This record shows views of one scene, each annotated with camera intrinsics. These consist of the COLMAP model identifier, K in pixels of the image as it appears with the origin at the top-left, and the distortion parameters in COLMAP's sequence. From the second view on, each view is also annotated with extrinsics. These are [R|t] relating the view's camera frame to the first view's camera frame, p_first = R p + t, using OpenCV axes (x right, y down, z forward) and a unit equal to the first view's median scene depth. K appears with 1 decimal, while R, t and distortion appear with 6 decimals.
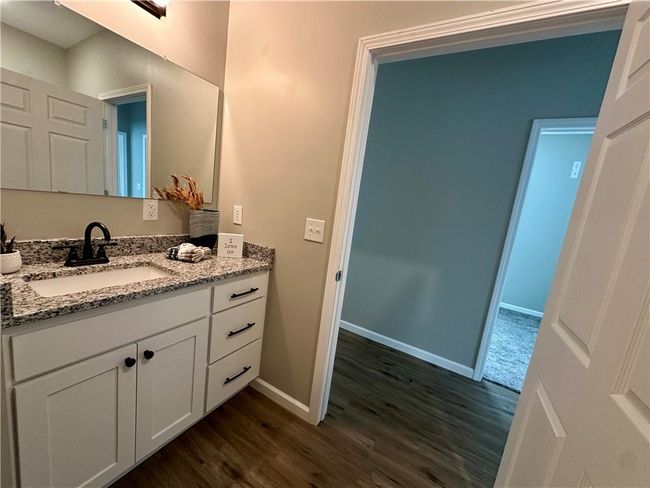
lens RADIAL K [[258.4, 0, 325.2], [0, 258.4, 243.4], [0, 0, 1]] dist [-0.003220, 0.000433]
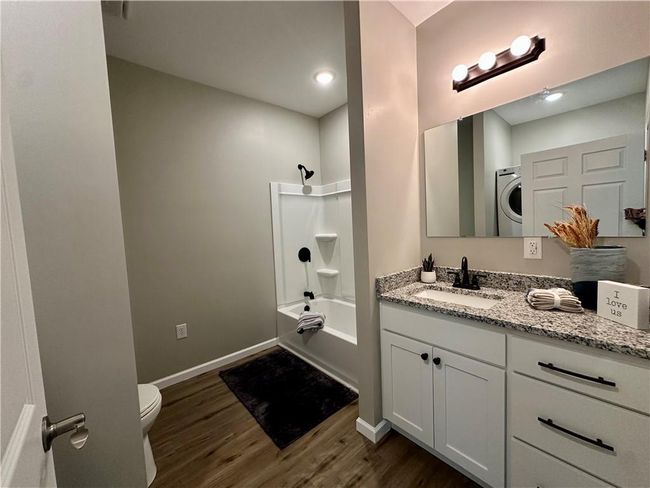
lens RADIAL K [[258.4, 0, 325.2], [0, 258.4, 243.4], [0, 0, 1]] dist [-0.003220, 0.000433]
pose [[-0.327004, -0.051399, -0.943624, 0.497010], [-0.141694, 0.989899, -0.004816, -0.033132], [0.934340, 0.132131, -0.330983, 0.599794]]
